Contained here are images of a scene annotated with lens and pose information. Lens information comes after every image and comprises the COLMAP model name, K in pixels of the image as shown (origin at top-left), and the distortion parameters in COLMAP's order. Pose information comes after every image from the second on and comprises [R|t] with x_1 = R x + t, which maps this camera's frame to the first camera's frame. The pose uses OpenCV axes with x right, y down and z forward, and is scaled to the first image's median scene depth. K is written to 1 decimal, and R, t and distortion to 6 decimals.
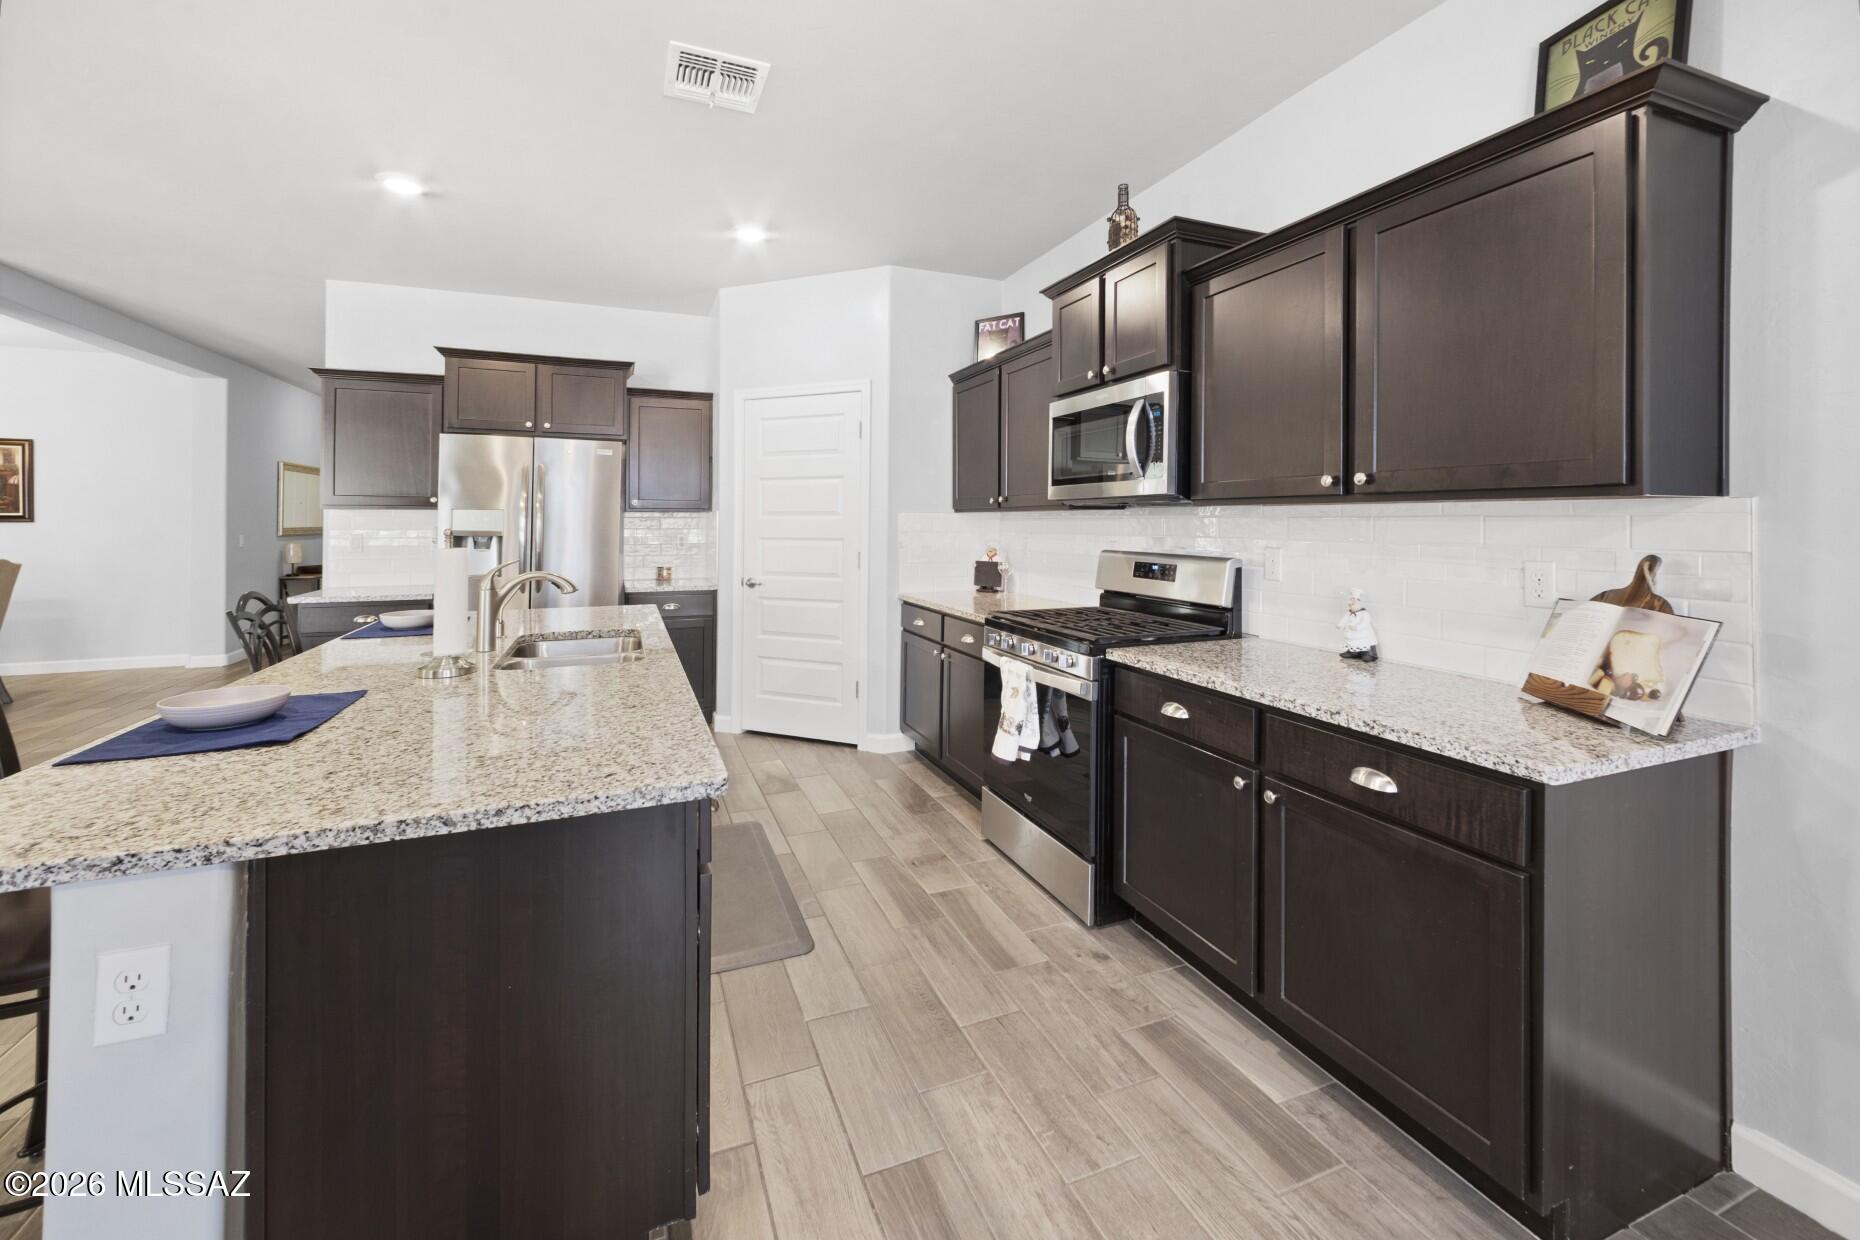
lens RADIAL K [[753.4, 0, 929.7], [0, 753.4, 516.8], [0, 0, 1]] dist [0.003045, 0.000433]
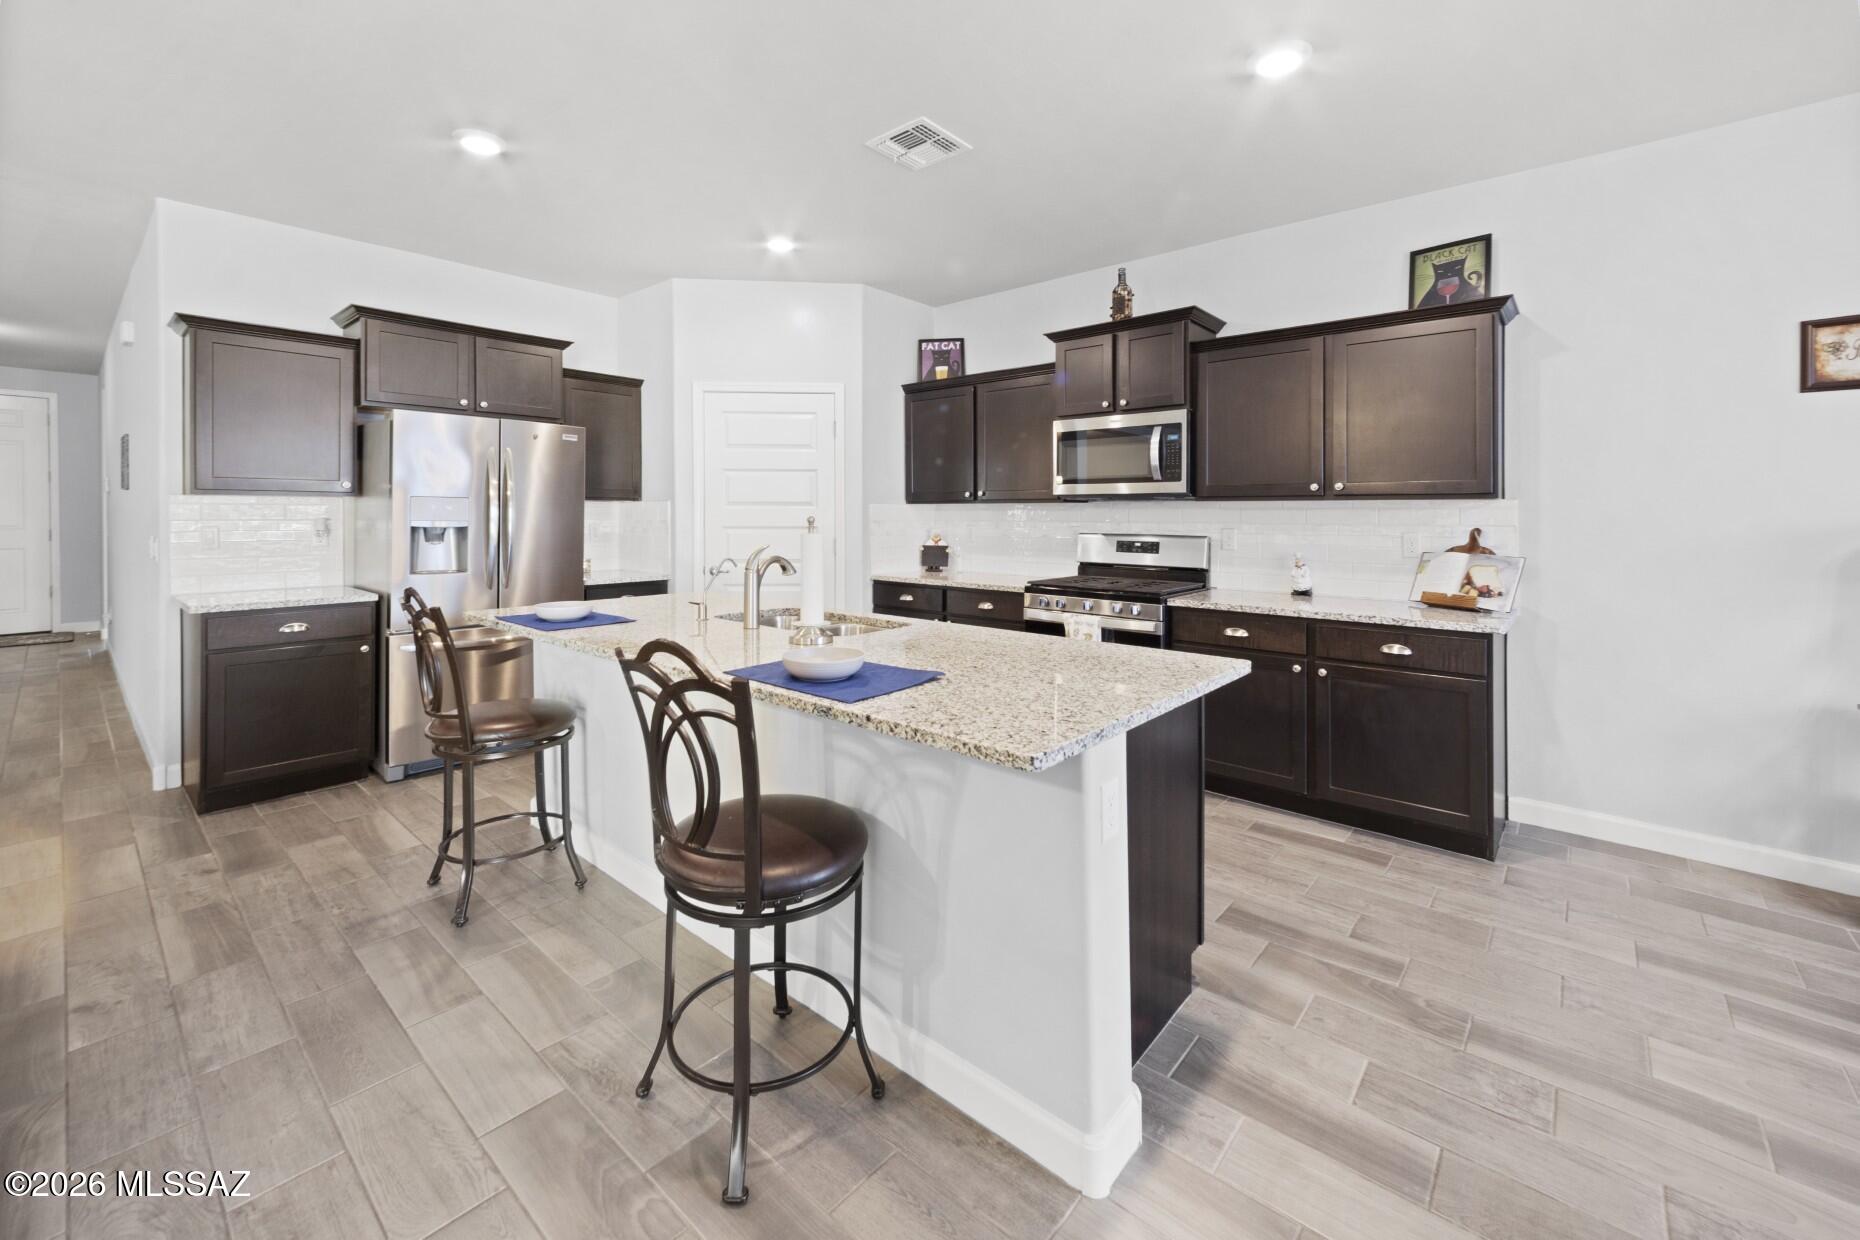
lens RADIAL K [[756.6, 0, 922.4], [0, 756.6, 507.5], [0, 0, 1]] dist [0.001933, 0.000278]
pose [[0.893840, 0.004698, 0.448362, -0.689791], [-0.003992, 0.999989, -0.002520, 0.004284], [-0.448369, 0.000463, 0.893848, -0.076318]]
